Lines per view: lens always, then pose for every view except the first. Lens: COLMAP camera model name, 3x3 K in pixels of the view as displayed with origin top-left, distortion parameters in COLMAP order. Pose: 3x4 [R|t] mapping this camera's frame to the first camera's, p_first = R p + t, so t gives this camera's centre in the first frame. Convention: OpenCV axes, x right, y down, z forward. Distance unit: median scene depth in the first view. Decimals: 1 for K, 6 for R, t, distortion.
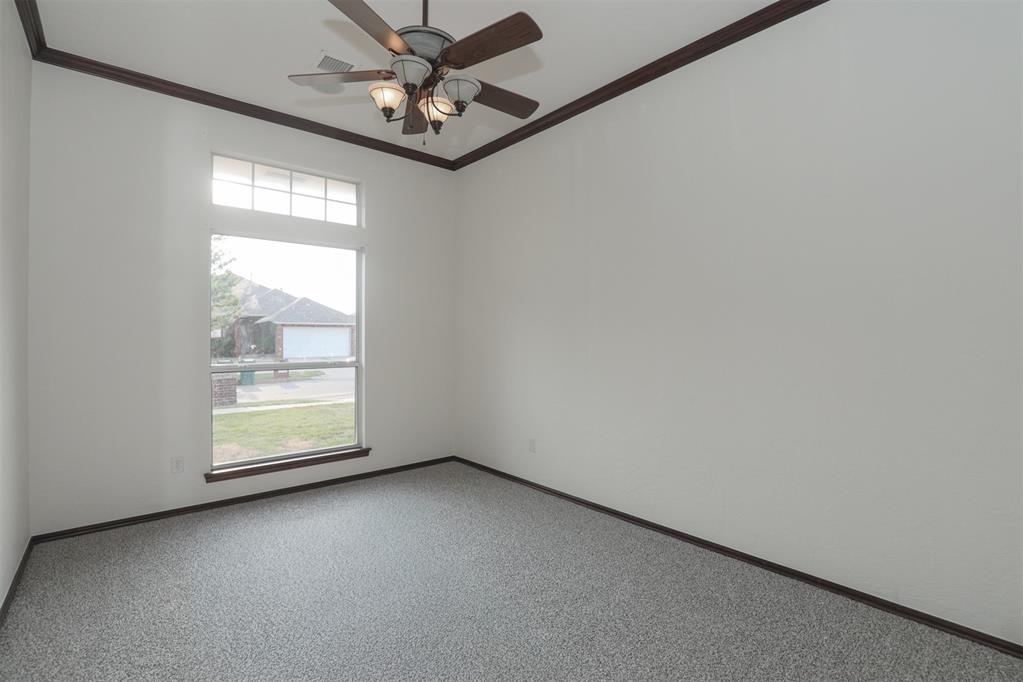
lens RADIAL K [[474.1, 0, 511.5], [0, 474.1, 341.0], [0, 0, 1]] dist [0.000321, 0.000425]
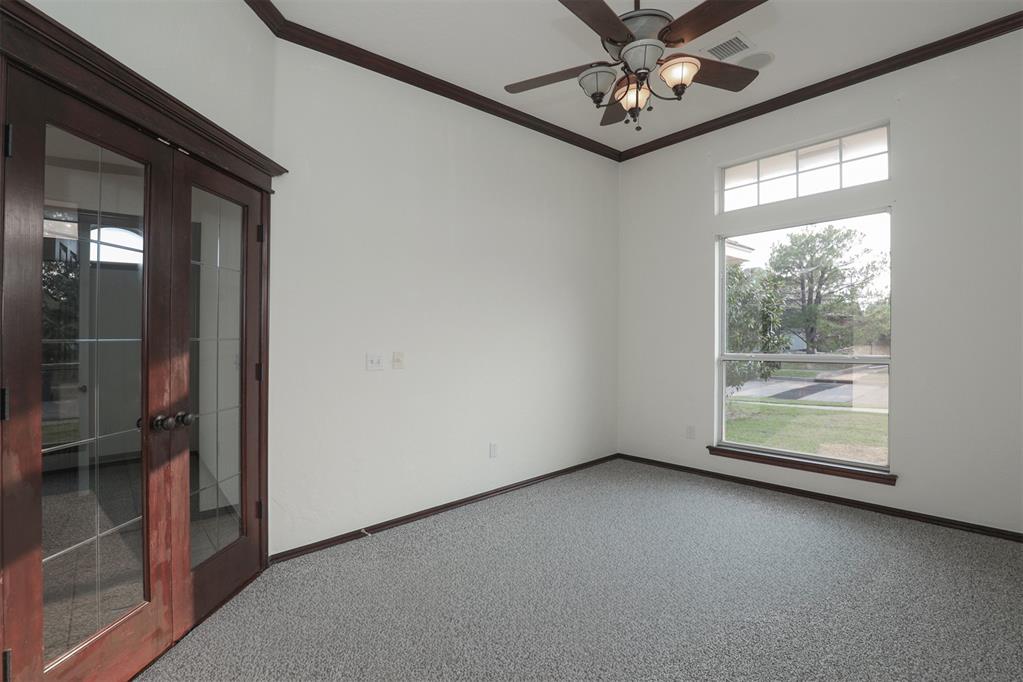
lens RADIAL K [[488.6, 0, 509.3], [0, 488.6, 327.0], [0, 0, 1]] dist [-0.000012, 0.000069]
pose [[0.034374, -0.013912, -0.999312, 0.496475], [0.014273, 0.999808, -0.013428, -0.005429], [0.999307, -0.013801, 0.034566, 0.417935]]
